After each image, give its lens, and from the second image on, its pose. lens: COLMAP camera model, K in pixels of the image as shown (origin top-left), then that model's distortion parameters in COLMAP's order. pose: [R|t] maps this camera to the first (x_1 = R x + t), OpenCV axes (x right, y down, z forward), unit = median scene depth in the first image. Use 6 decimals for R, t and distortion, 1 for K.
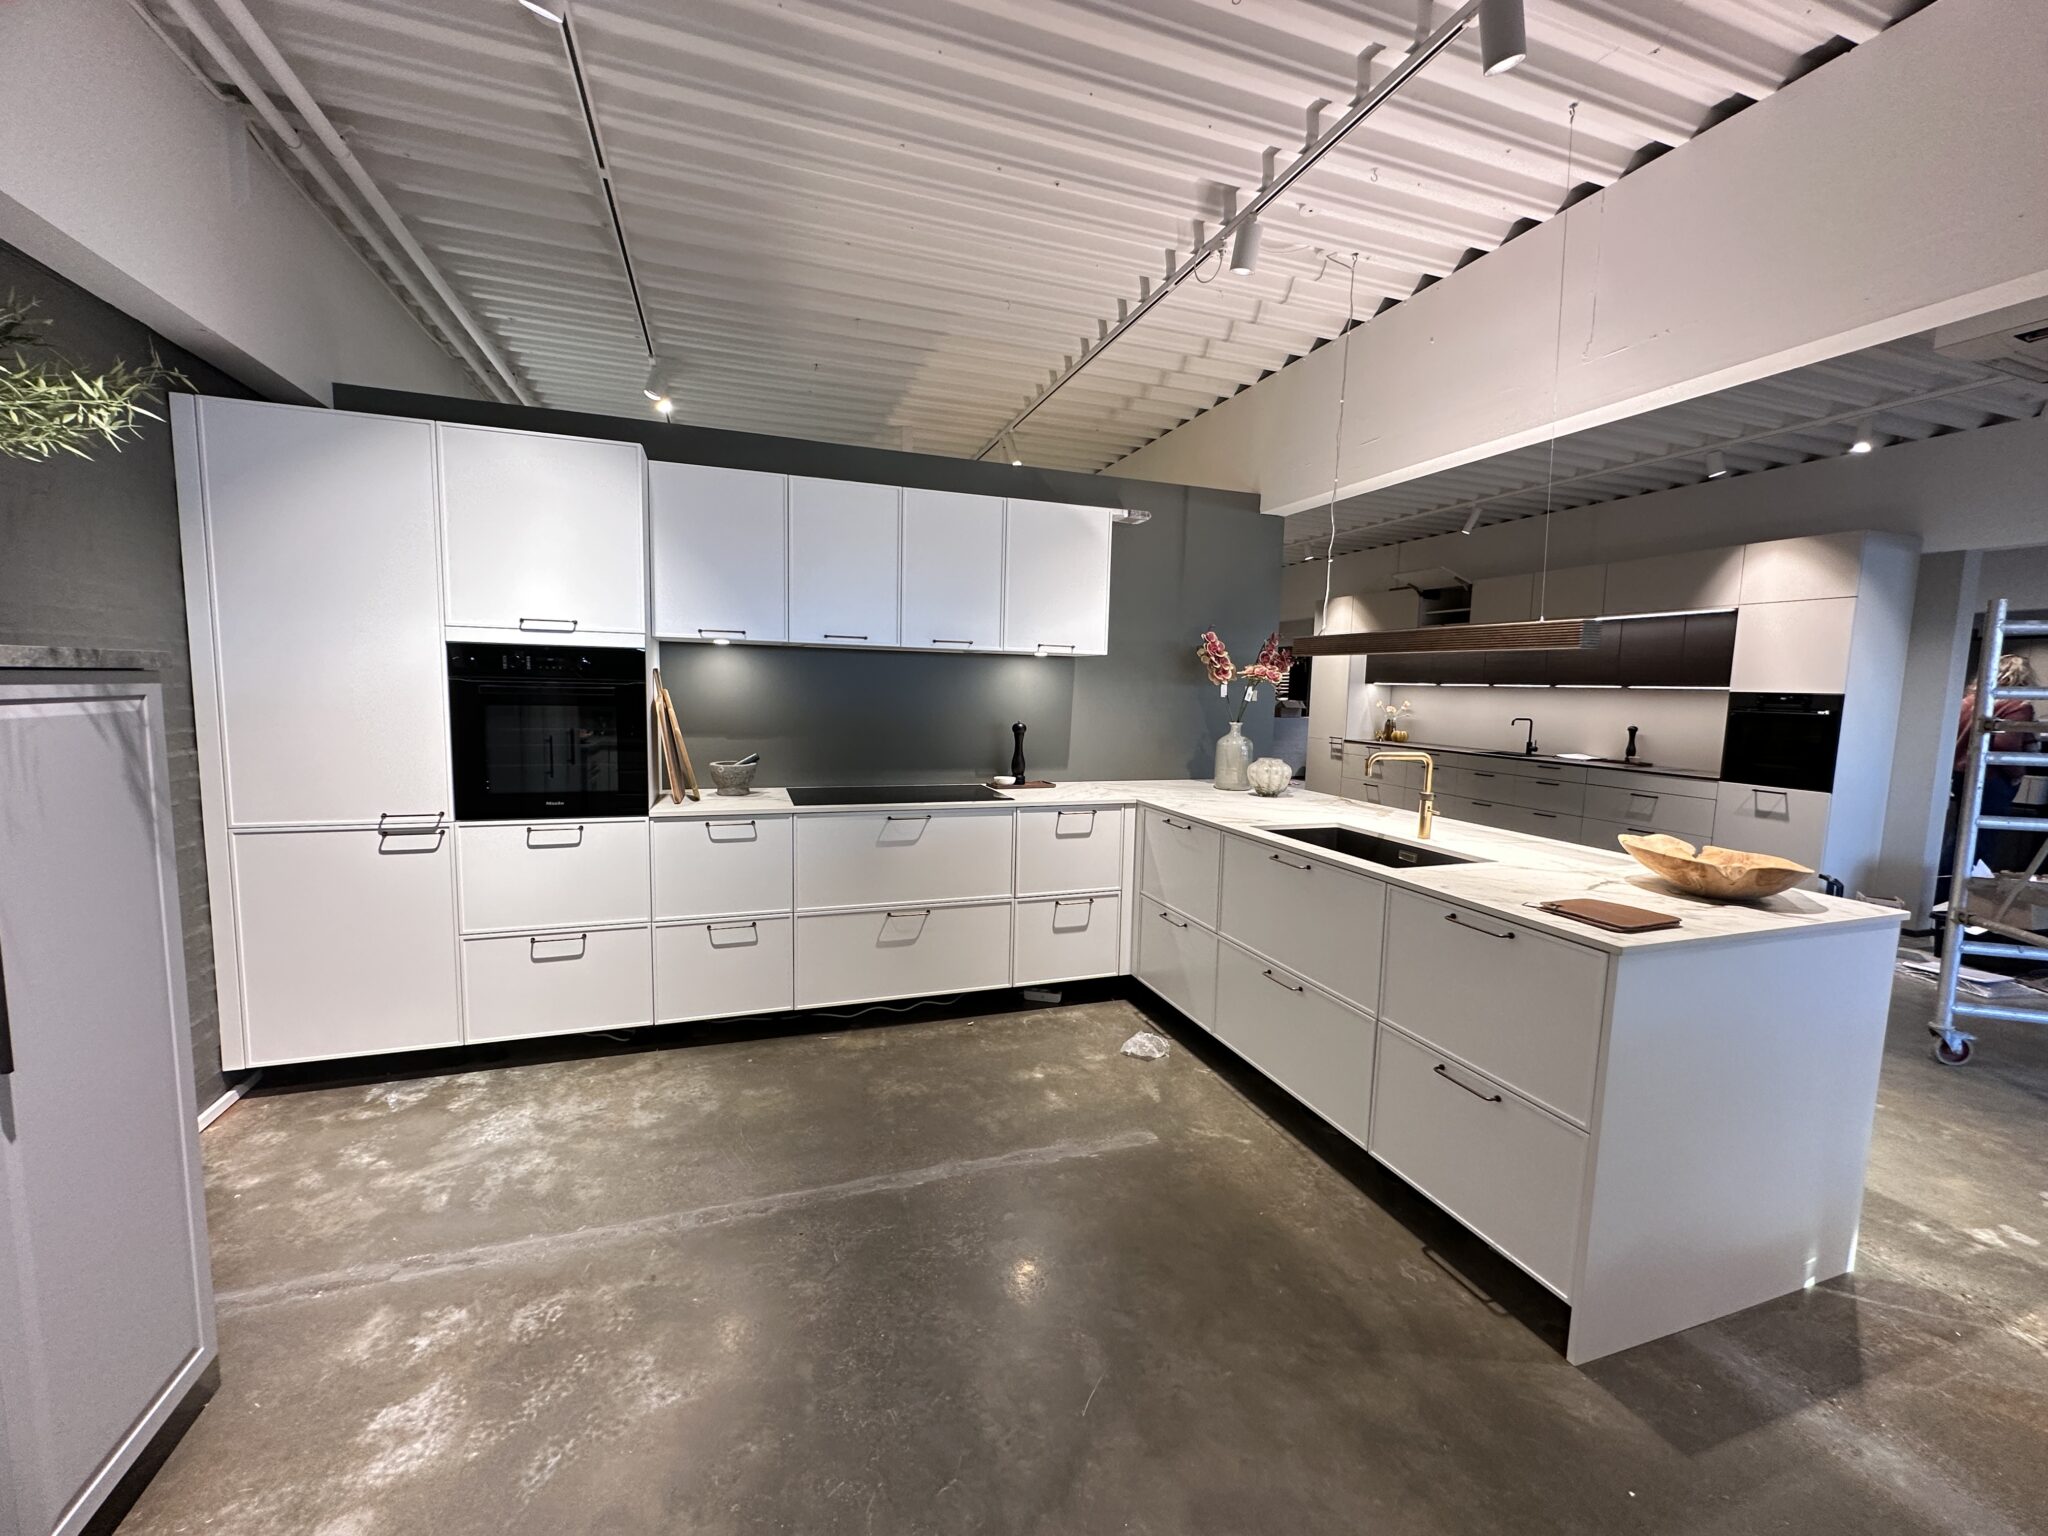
lens RADIAL K [[819.7, 0, 1019.9], [0, 819.7, 766.8], [0, 0, 1]] dist [0.001492, 0.000054]
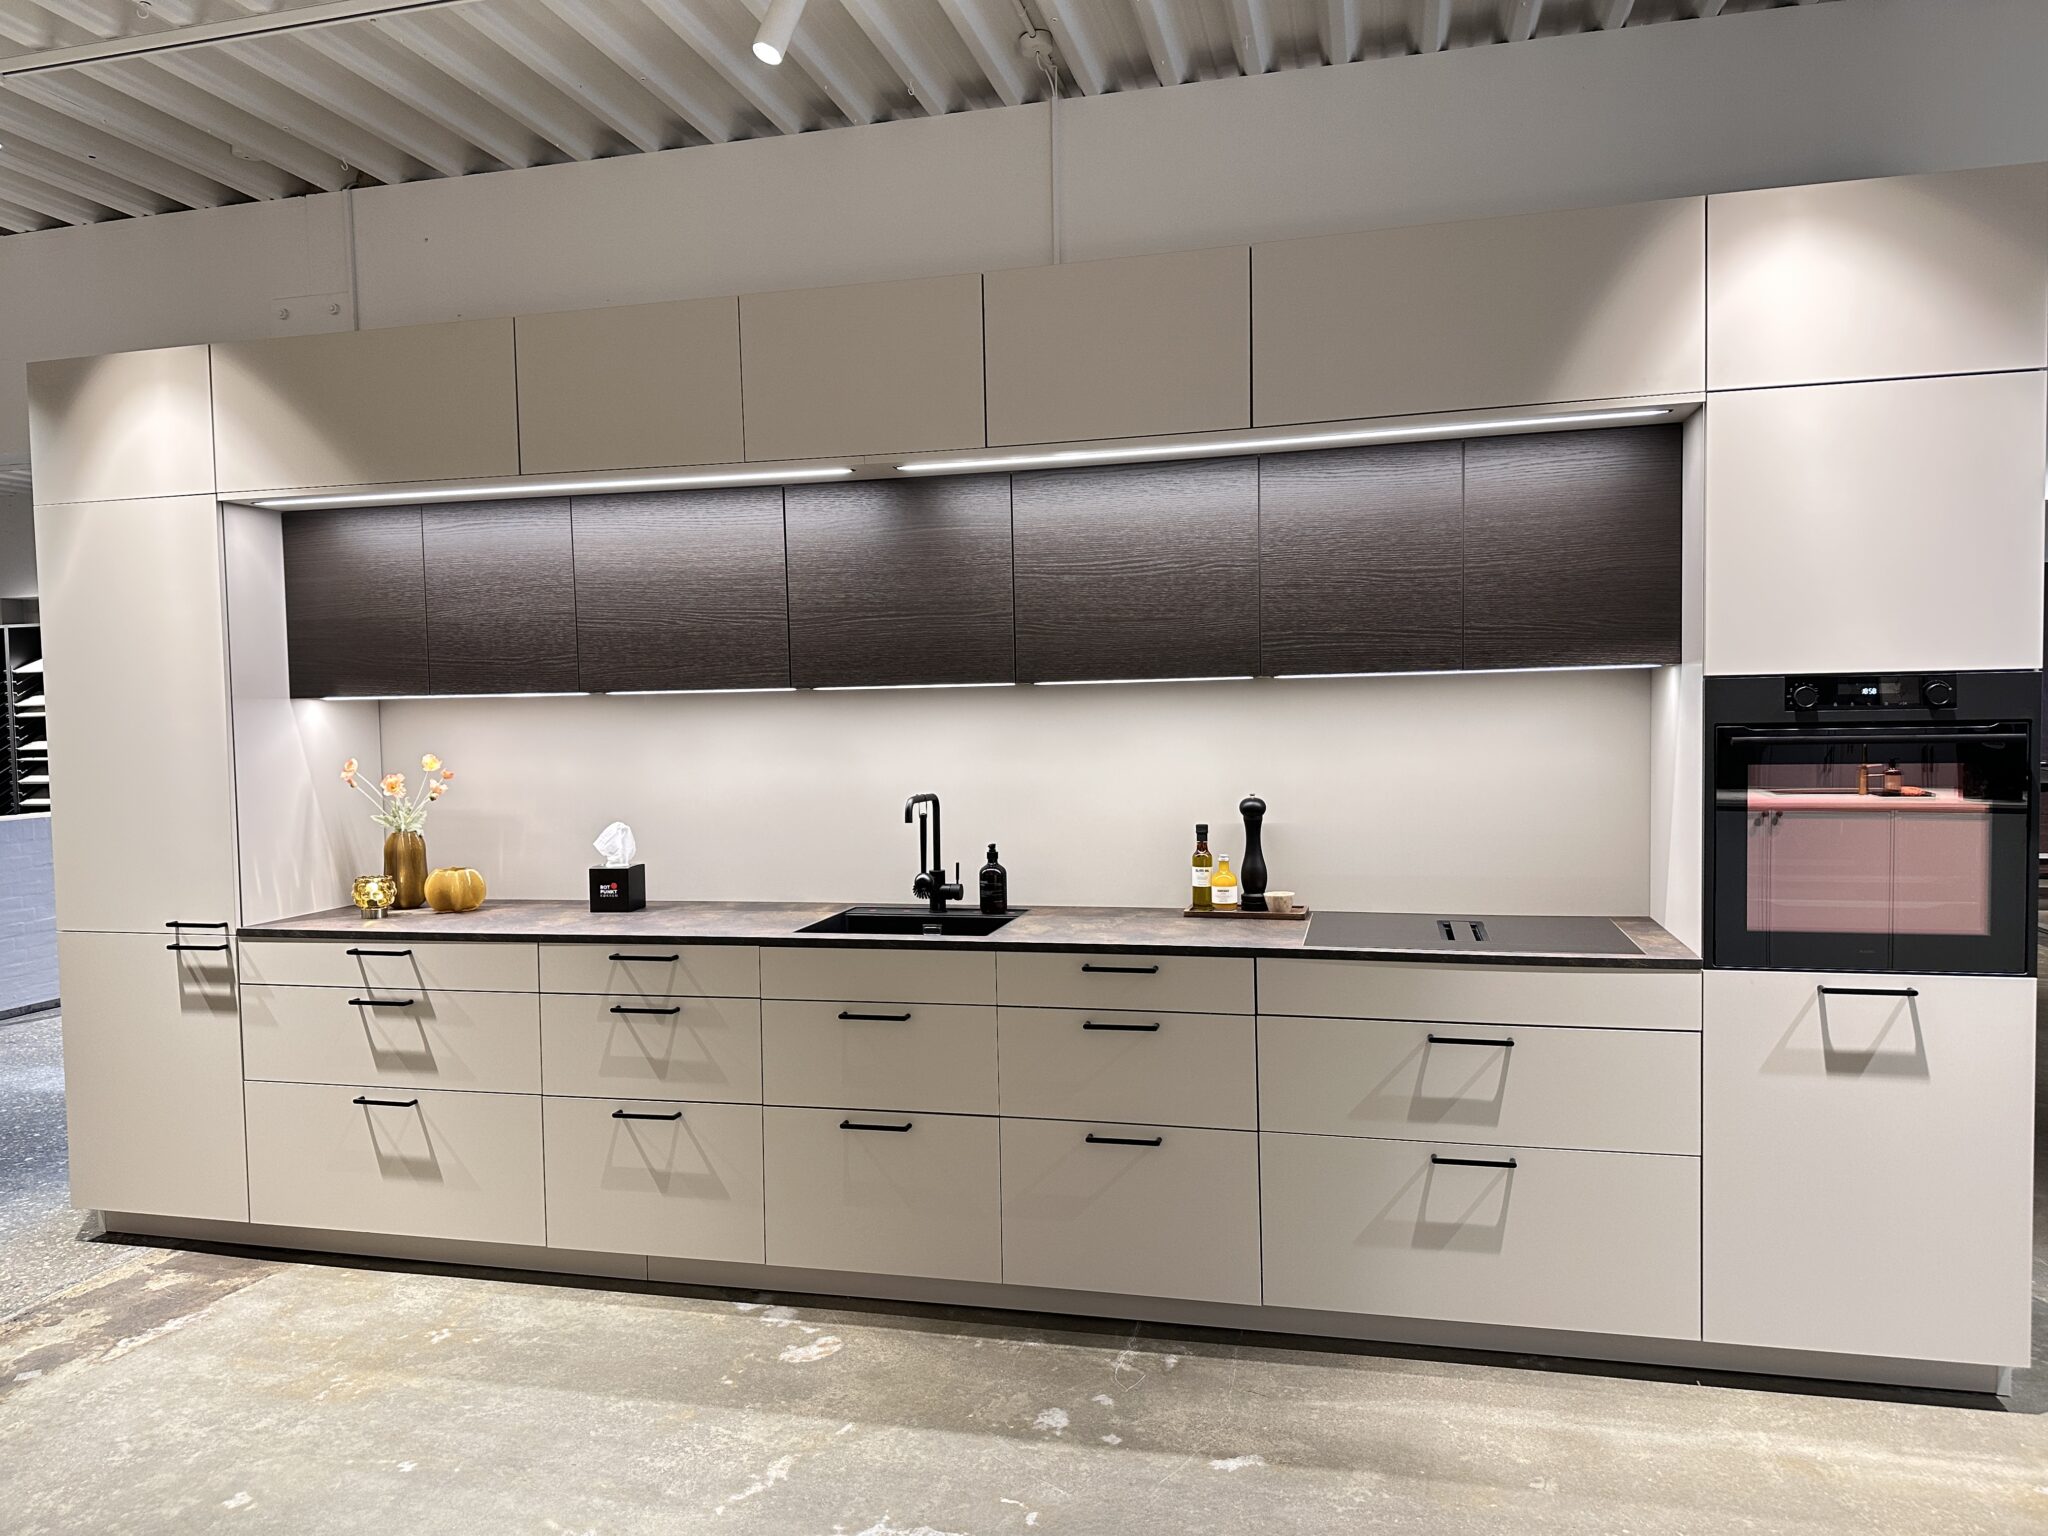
lens RADIAL K [[1450.1, 0, 1019.9], [0, 1450.1, 781.8], [0, 0, 1]] dist [-0.000763, 0.001037]
pose [[0.552583, -0.066023, 0.830839, 0.224446], [0.114249, 0.993448, 0.002959, -0.067454], [-0.825590, 0.093287, 0.556505, 0.748348]]
